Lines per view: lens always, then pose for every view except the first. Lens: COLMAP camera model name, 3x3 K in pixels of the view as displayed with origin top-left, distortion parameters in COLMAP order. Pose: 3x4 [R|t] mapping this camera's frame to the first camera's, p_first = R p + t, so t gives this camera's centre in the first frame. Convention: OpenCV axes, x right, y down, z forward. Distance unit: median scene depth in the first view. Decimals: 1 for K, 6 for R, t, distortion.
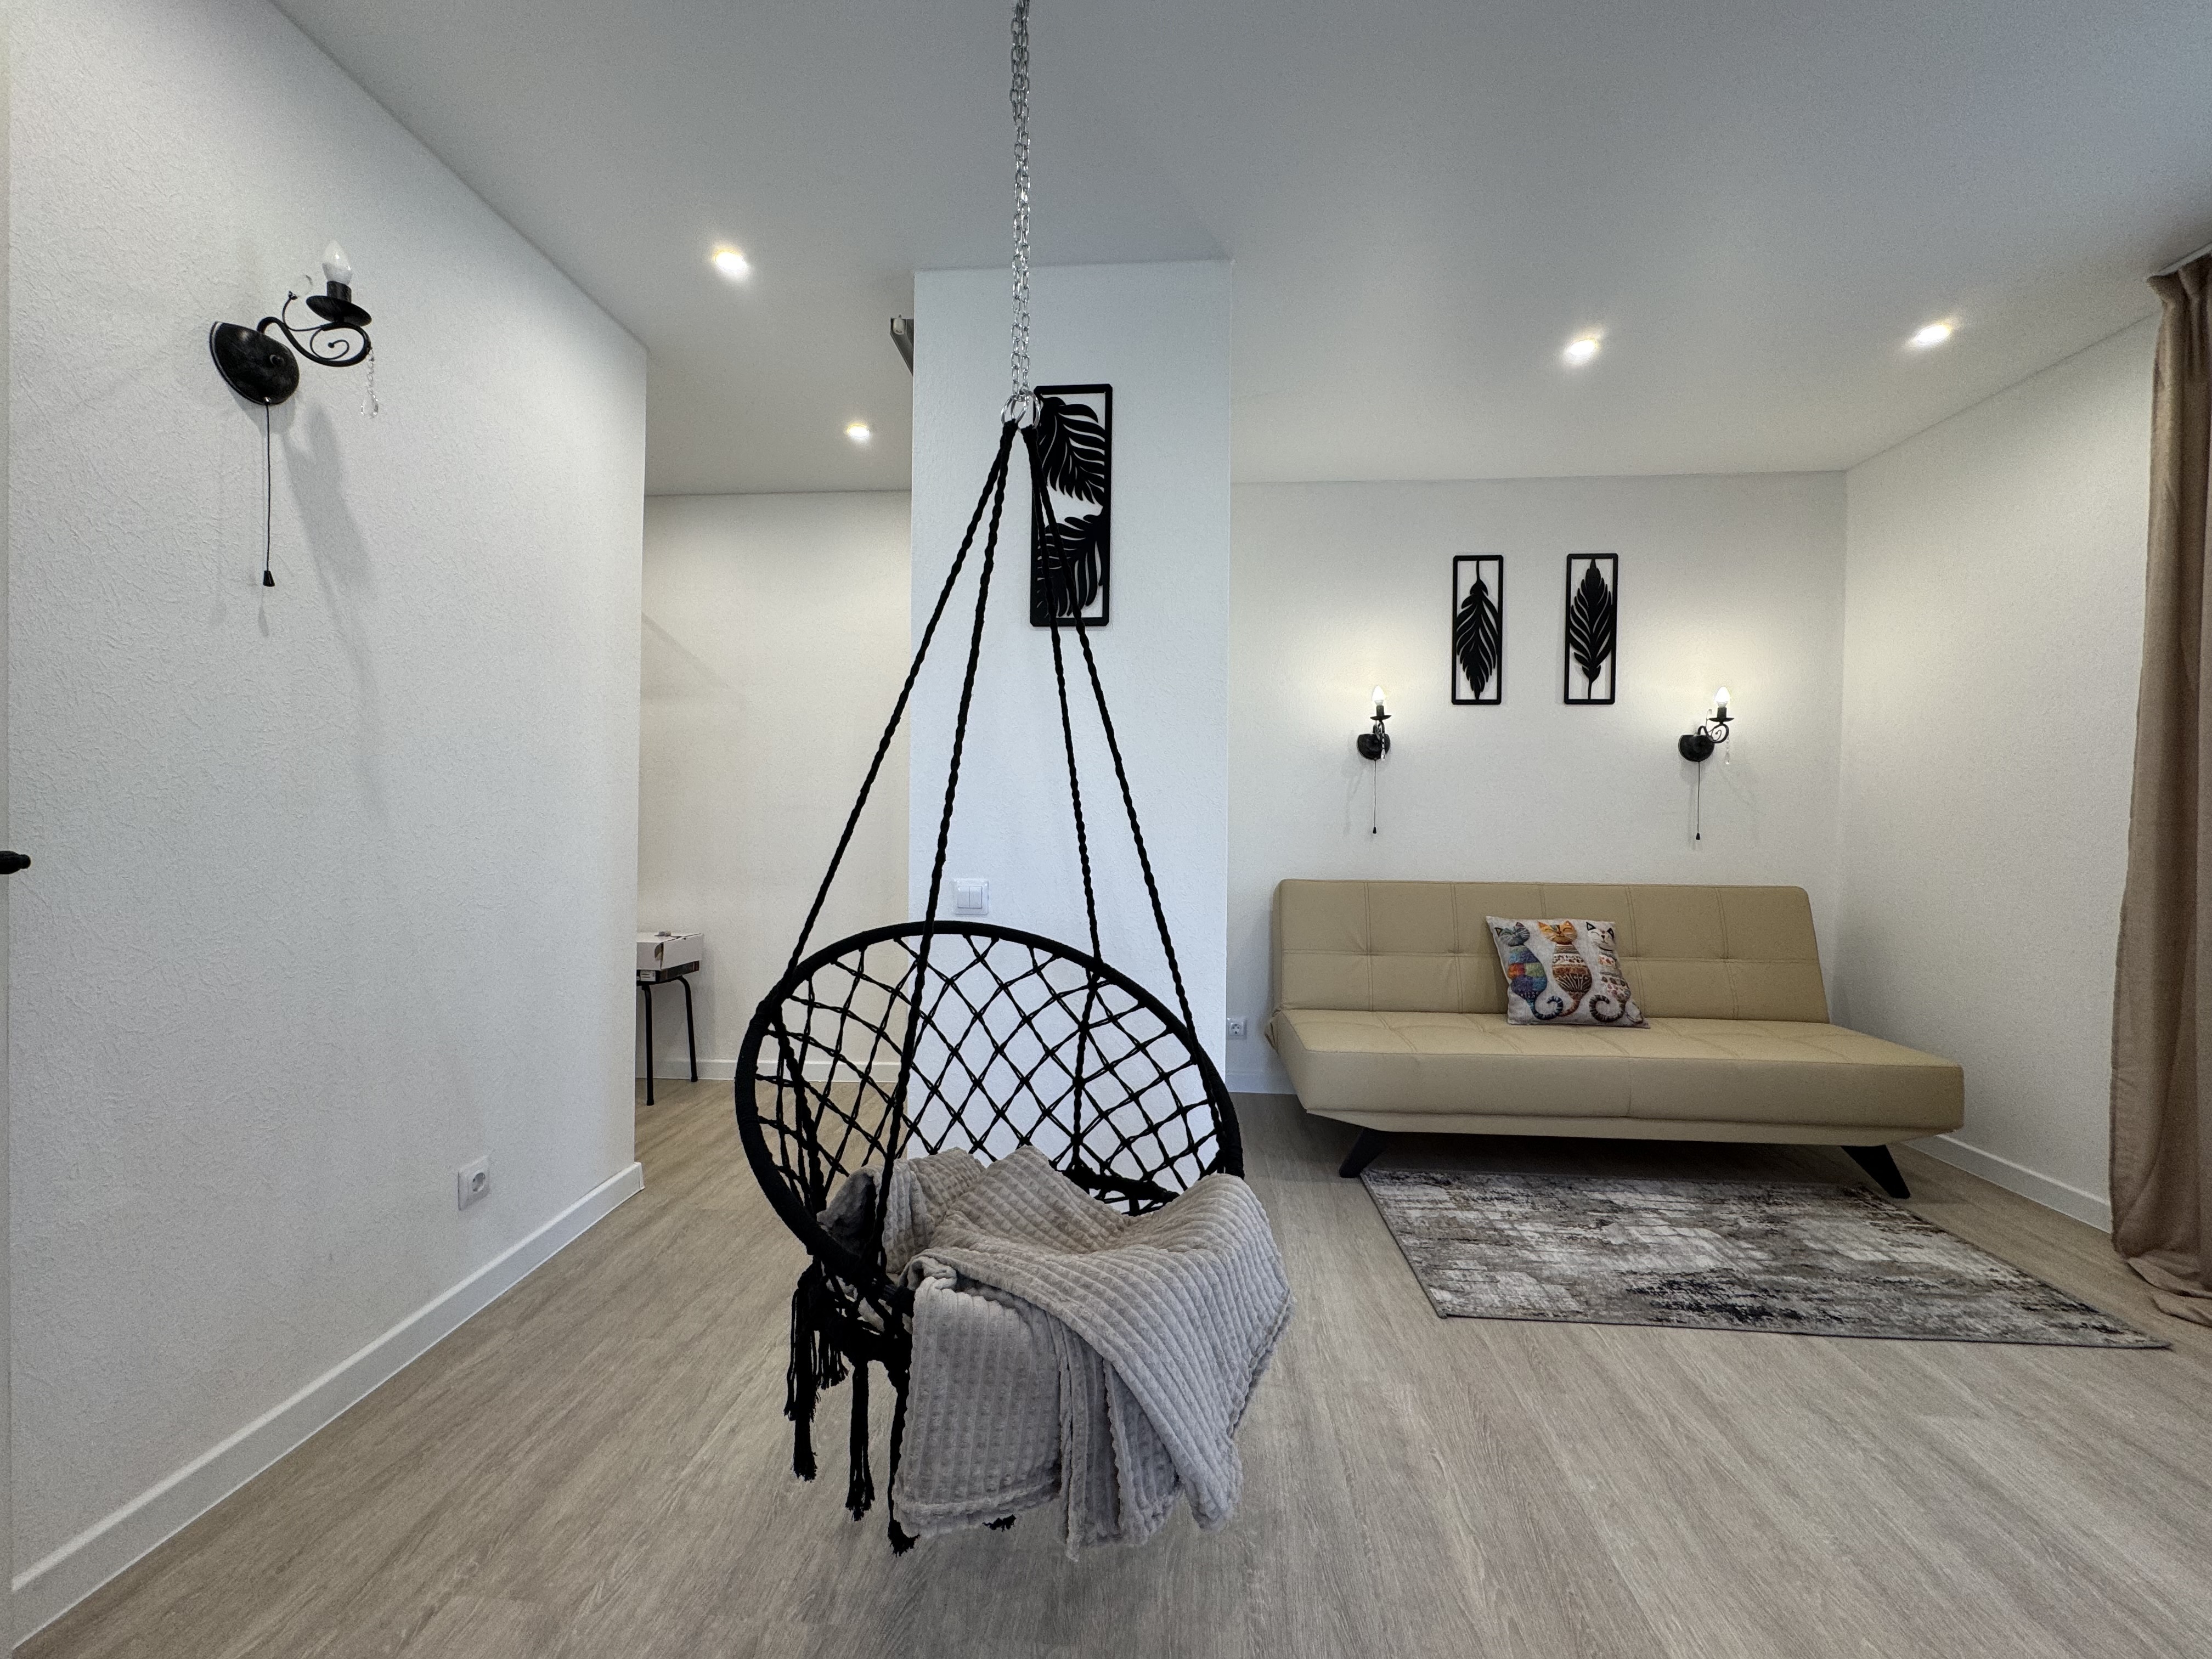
lens RADIAL K [[895.1, 0, 1088.2], [0, 895.1, 831.5], [0, 0, 1]] dist [0.002875, 0.001006]
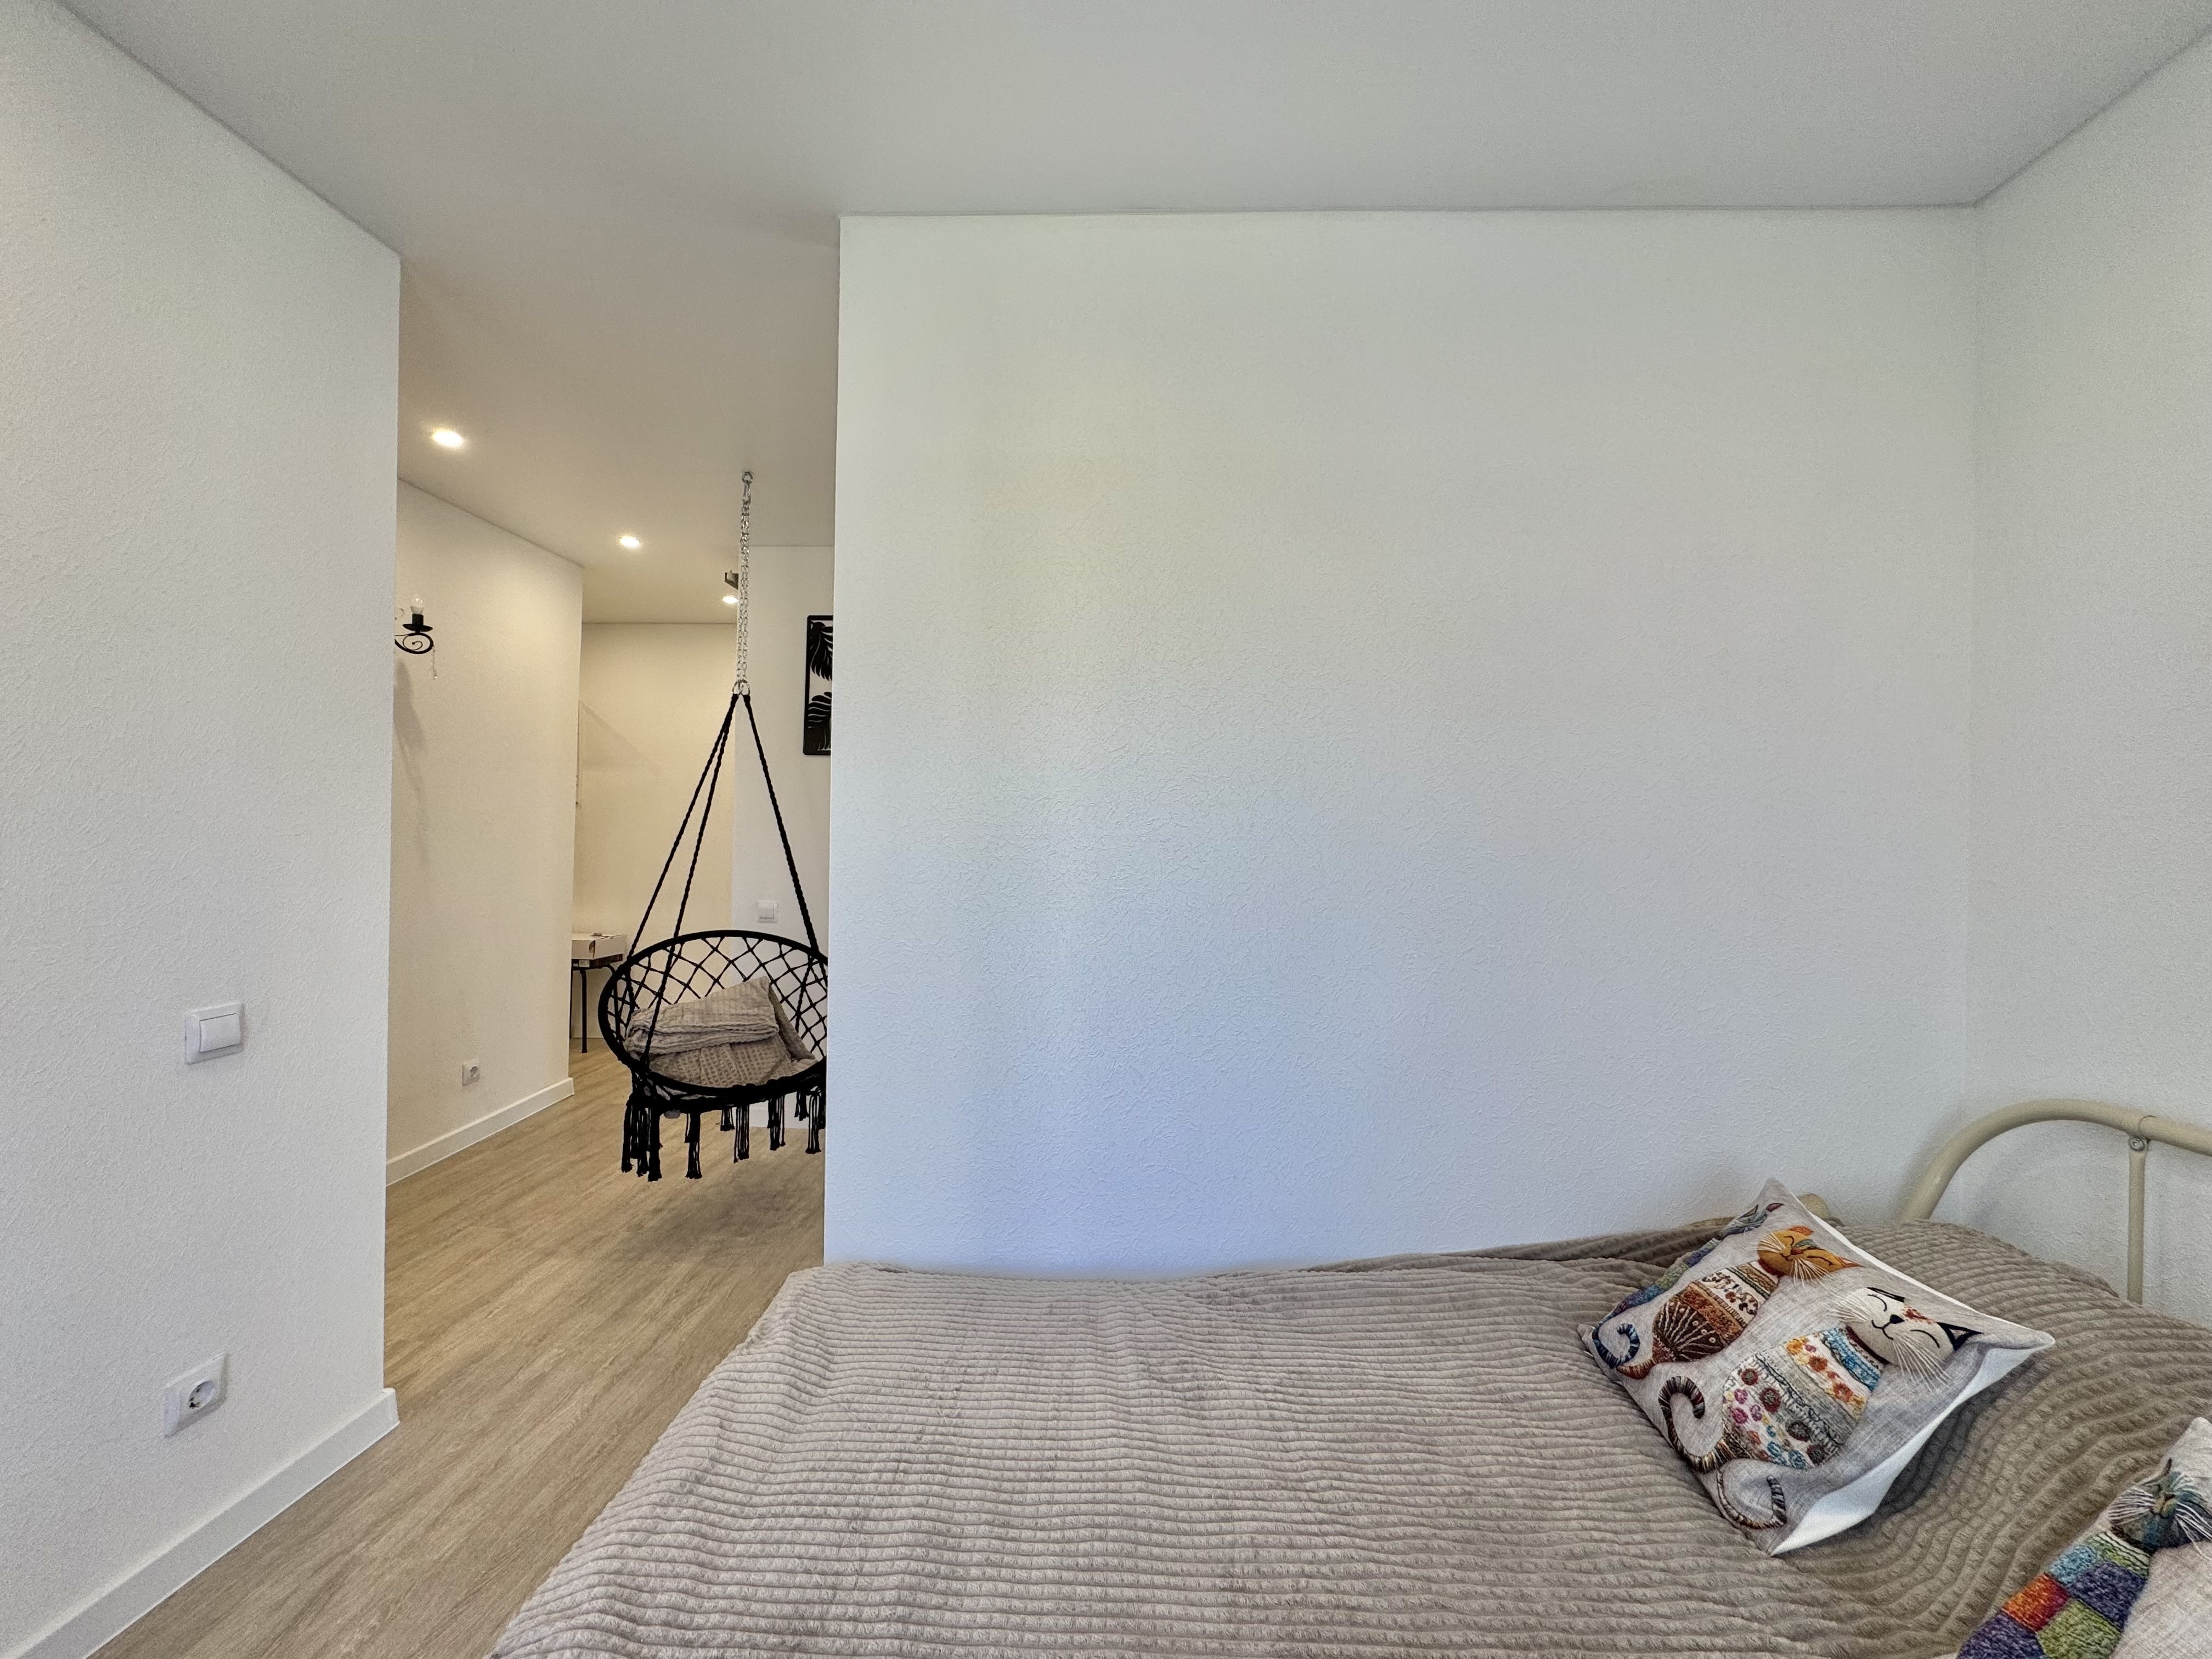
lens RADIAL K [[880.7, 0, 1106.0], [0, 880.7, 829.5], [0, 0, 1]] dist [-0.007096, -0.000243]
pose [[0.998514, 0.013035, 0.052922, 0.385184], [-0.012640, 0.999890, -0.007784, -0.077065], [-0.053017, 0.007104, 0.998568, -0.654165]]
